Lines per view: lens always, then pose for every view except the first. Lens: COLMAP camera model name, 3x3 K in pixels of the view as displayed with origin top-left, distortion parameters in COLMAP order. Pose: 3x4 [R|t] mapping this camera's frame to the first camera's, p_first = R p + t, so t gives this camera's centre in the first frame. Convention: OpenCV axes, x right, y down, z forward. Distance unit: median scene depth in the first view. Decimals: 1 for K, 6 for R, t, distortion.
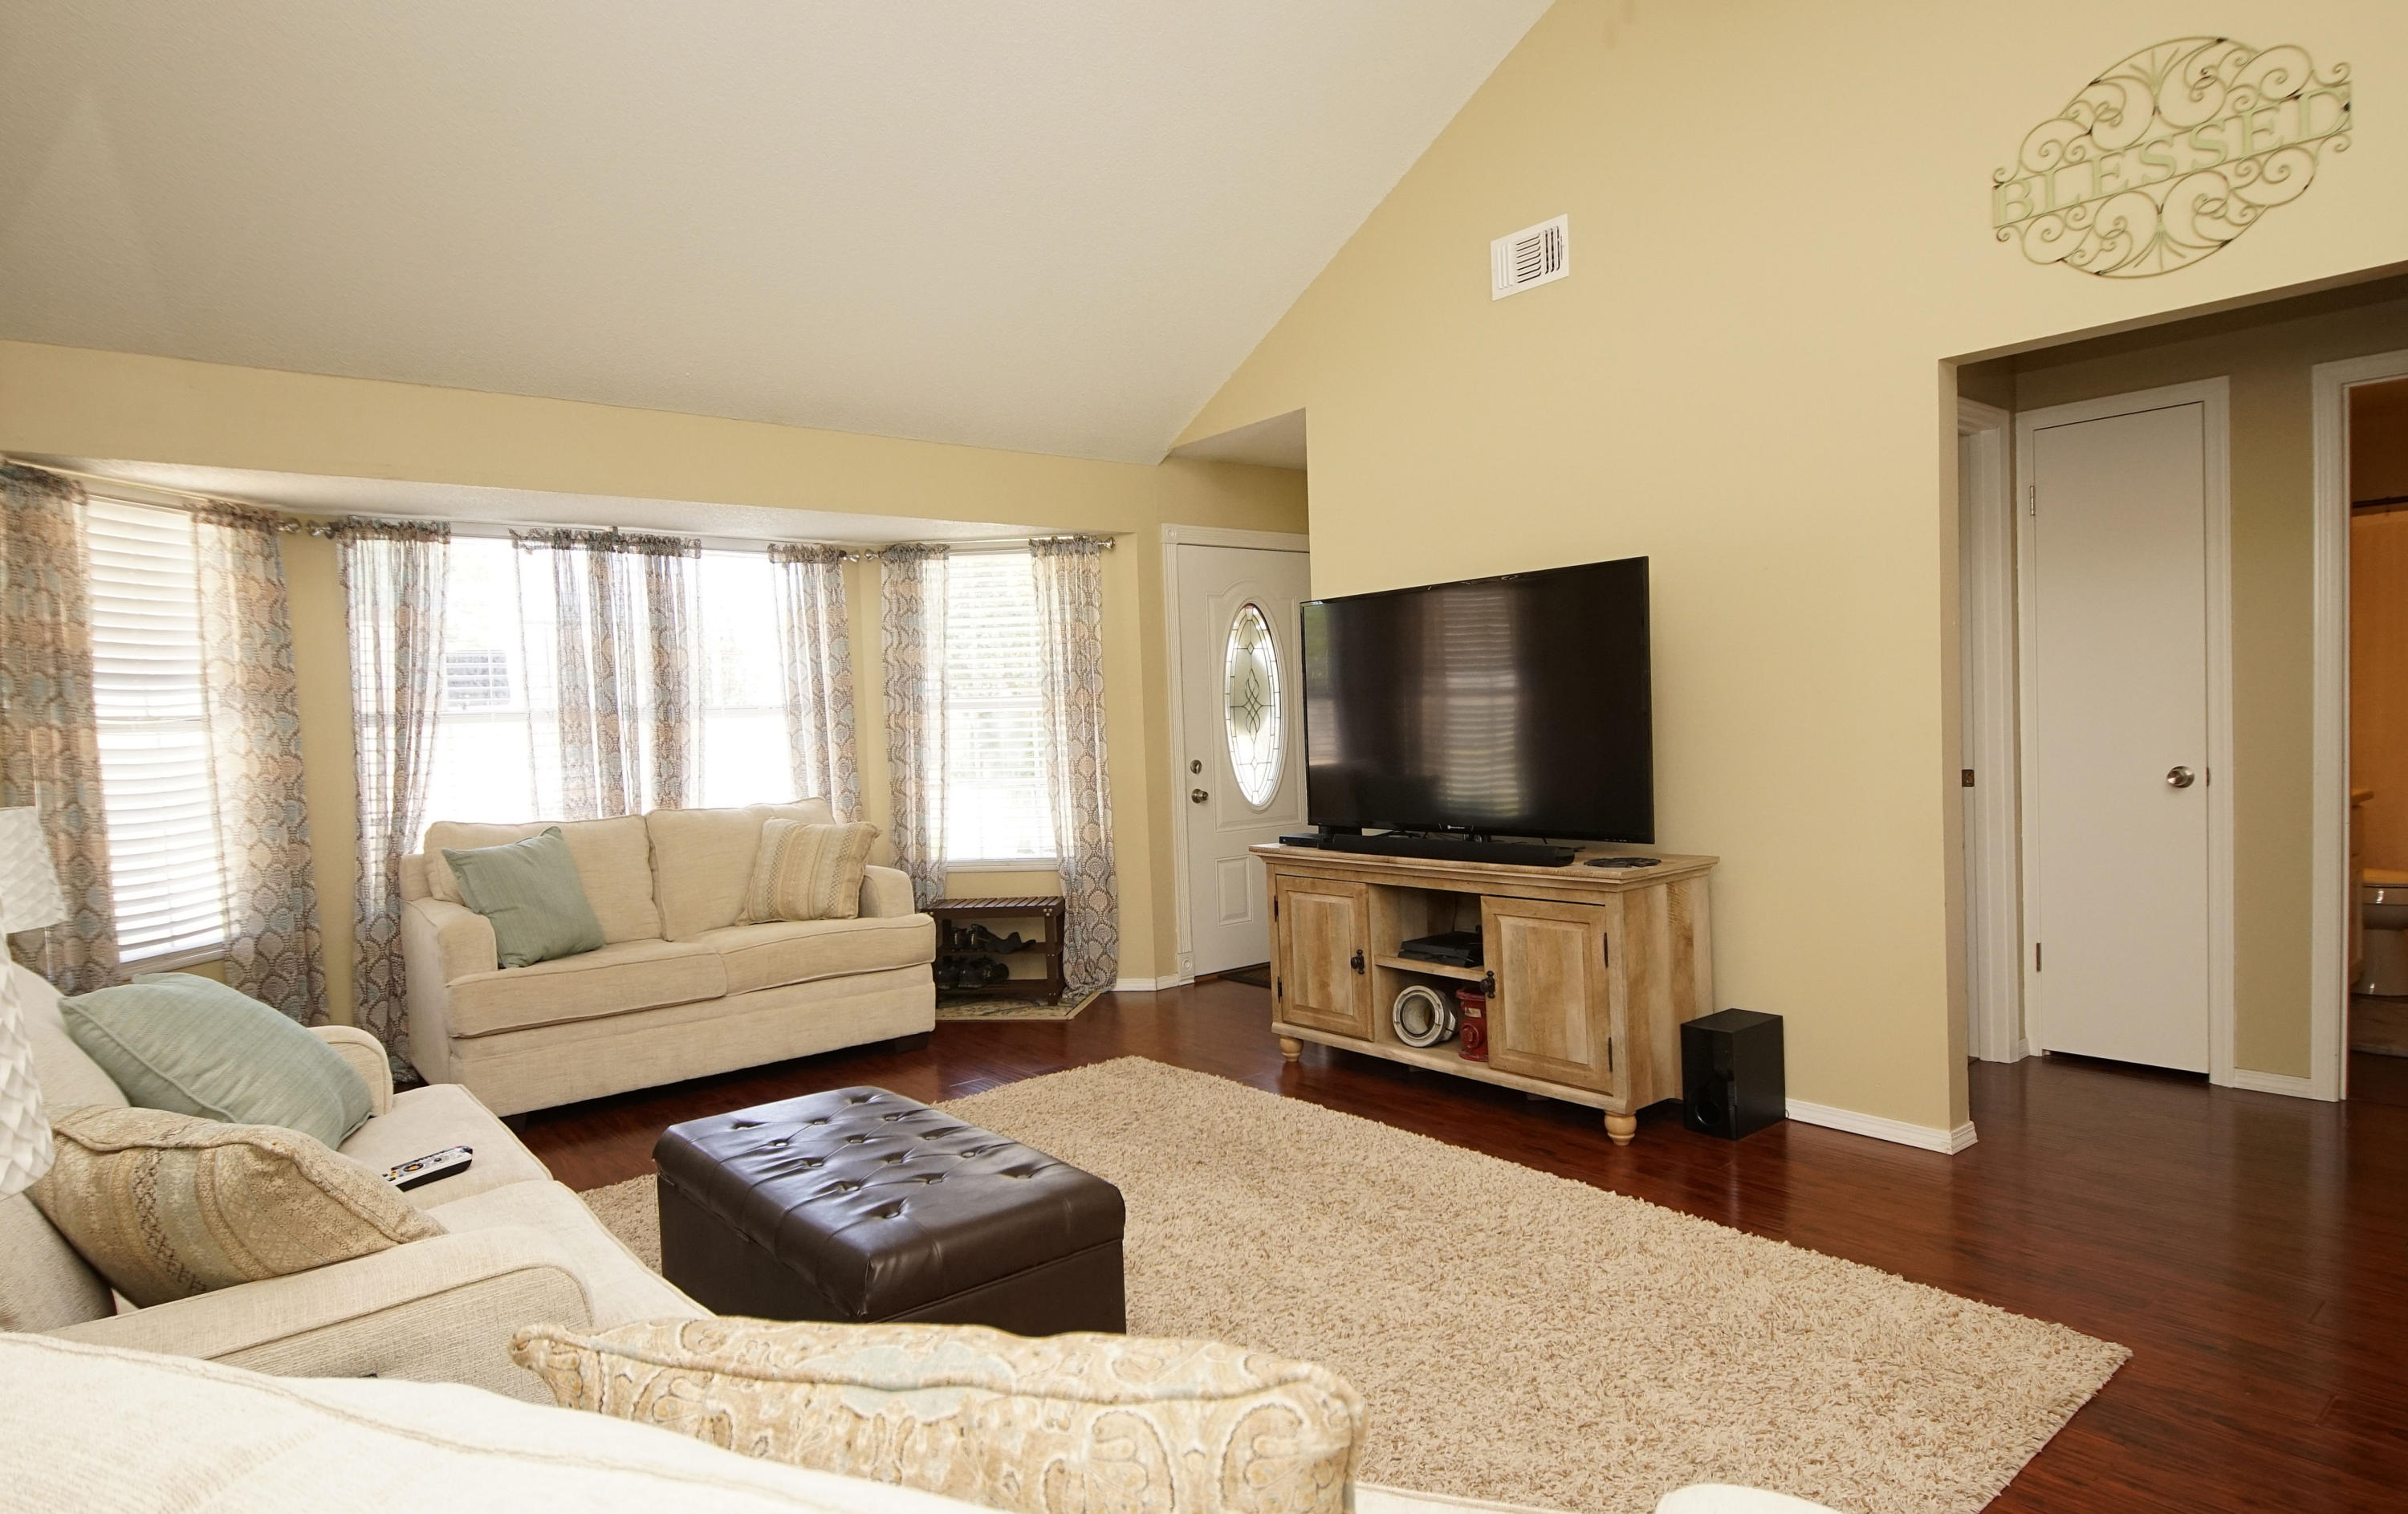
lens RADIAL K [[1337.5, 0, 1180.9], [0, 1337.5, 767.8], [0, 0, 1]] dist [0.027959, -0.014525]
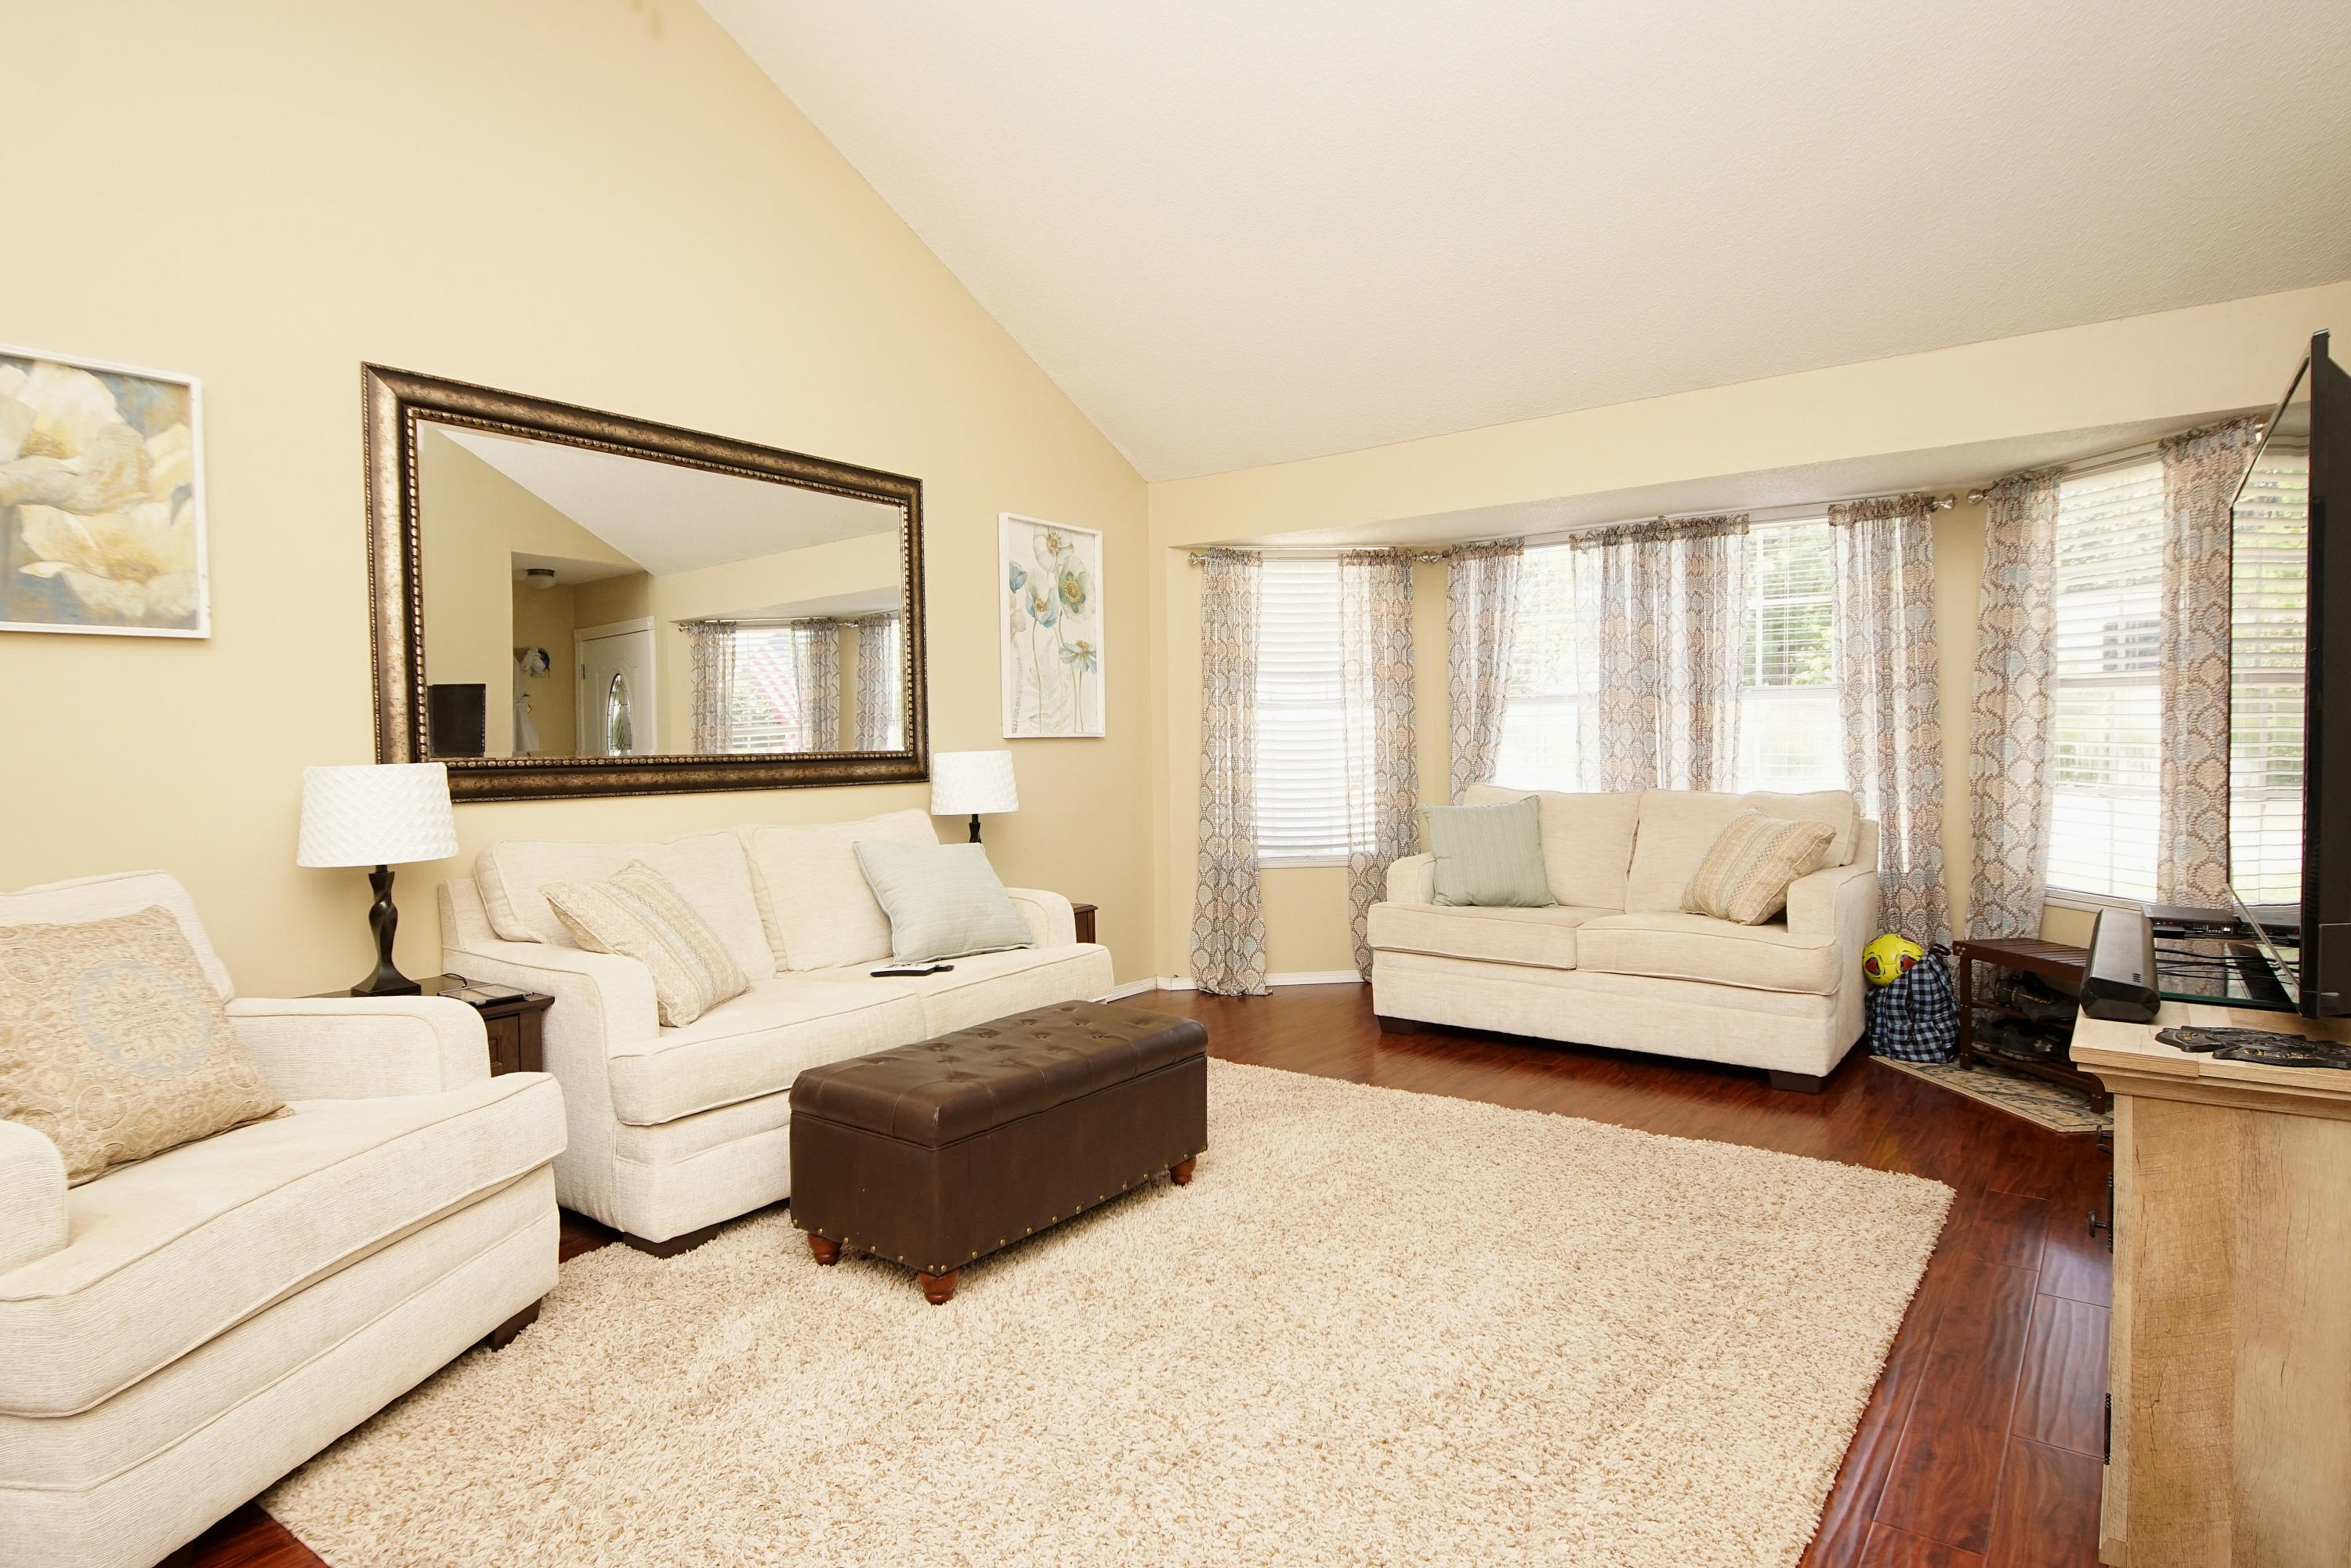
lens RADIAL K [[1260.2, 0, 1146.9], [0, 1260.2, 772.9], [0, 0, 1]] dist [0.030277, -0.031917]
pose [[0.236321, 0.060322, -0.969801, 0.535041], [-0.032711, 0.997999, 0.054105, -0.024682], [0.971124, 0.018937, 0.237822, 0.456254]]
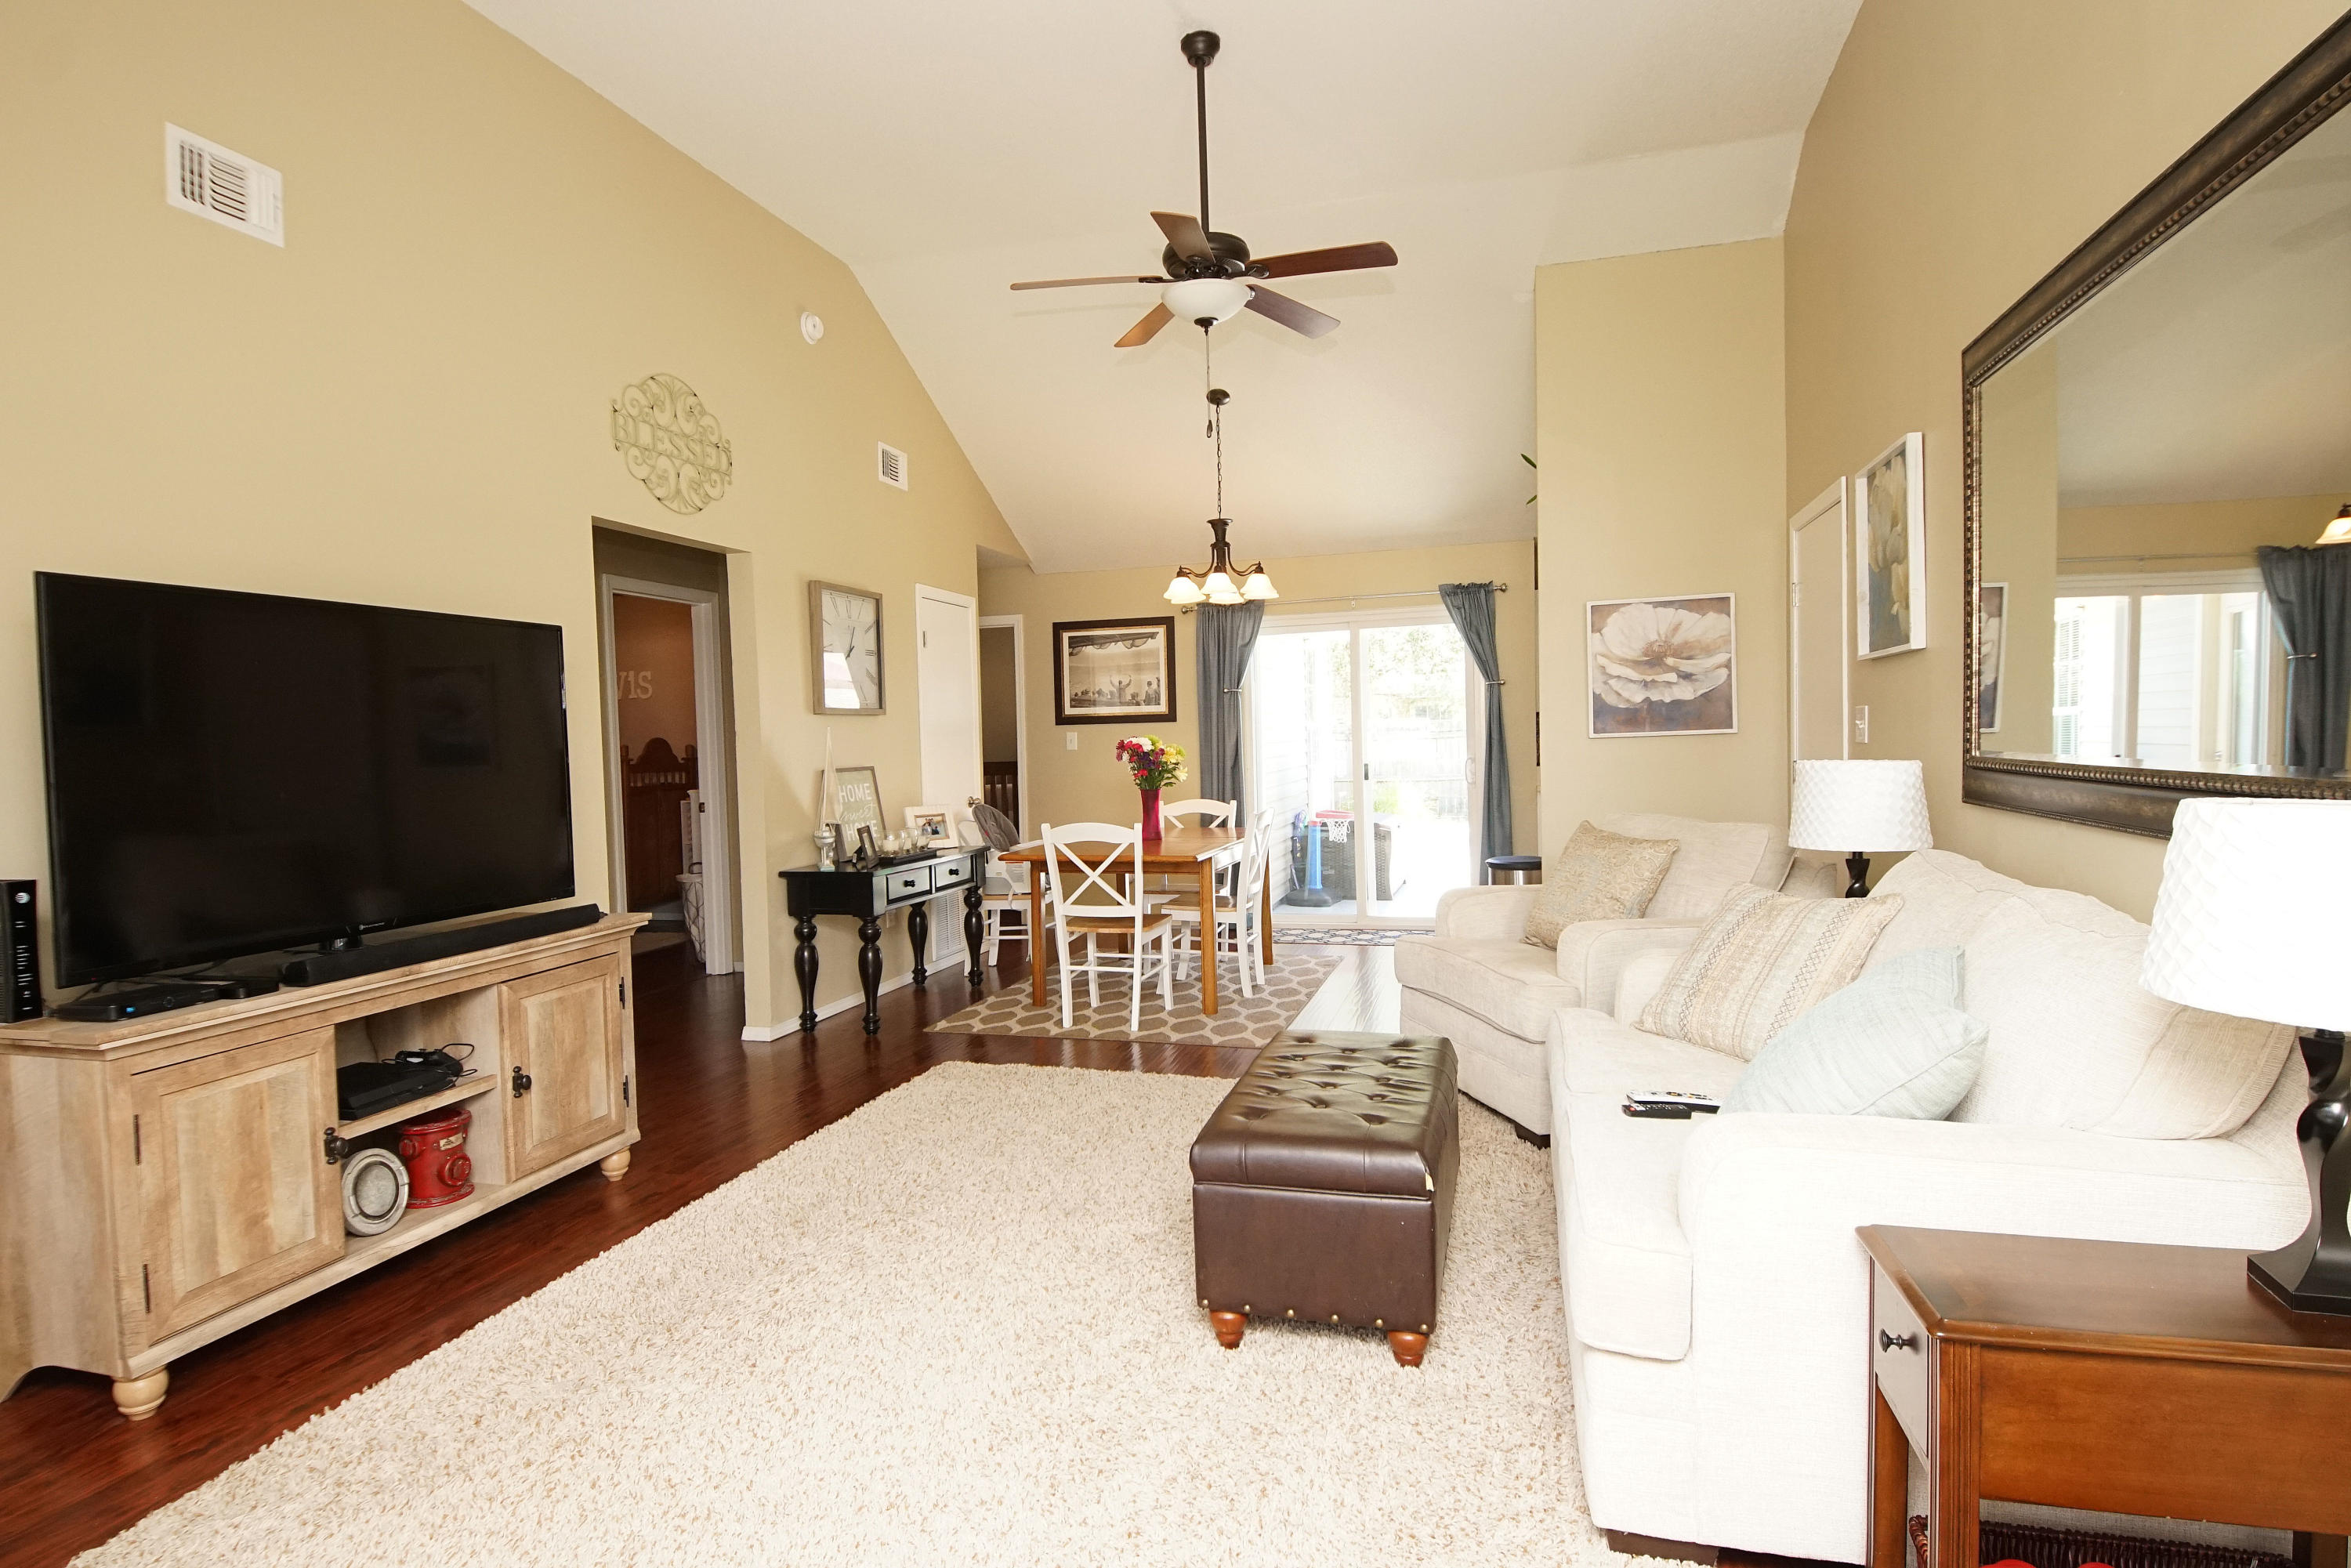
lens RADIAL K [[1260.2, 0, 1156.0], [0, 1260.2, 778.7], [0, 0, 1]] dist [0.030277, -0.031917]
pose [[-0.568661, 0.026205, 0.822155, -0.609895], [0.080281, 0.996489, 0.023766, -0.018946], [-0.818645, 0.079518, -0.568768, 0.984447]]
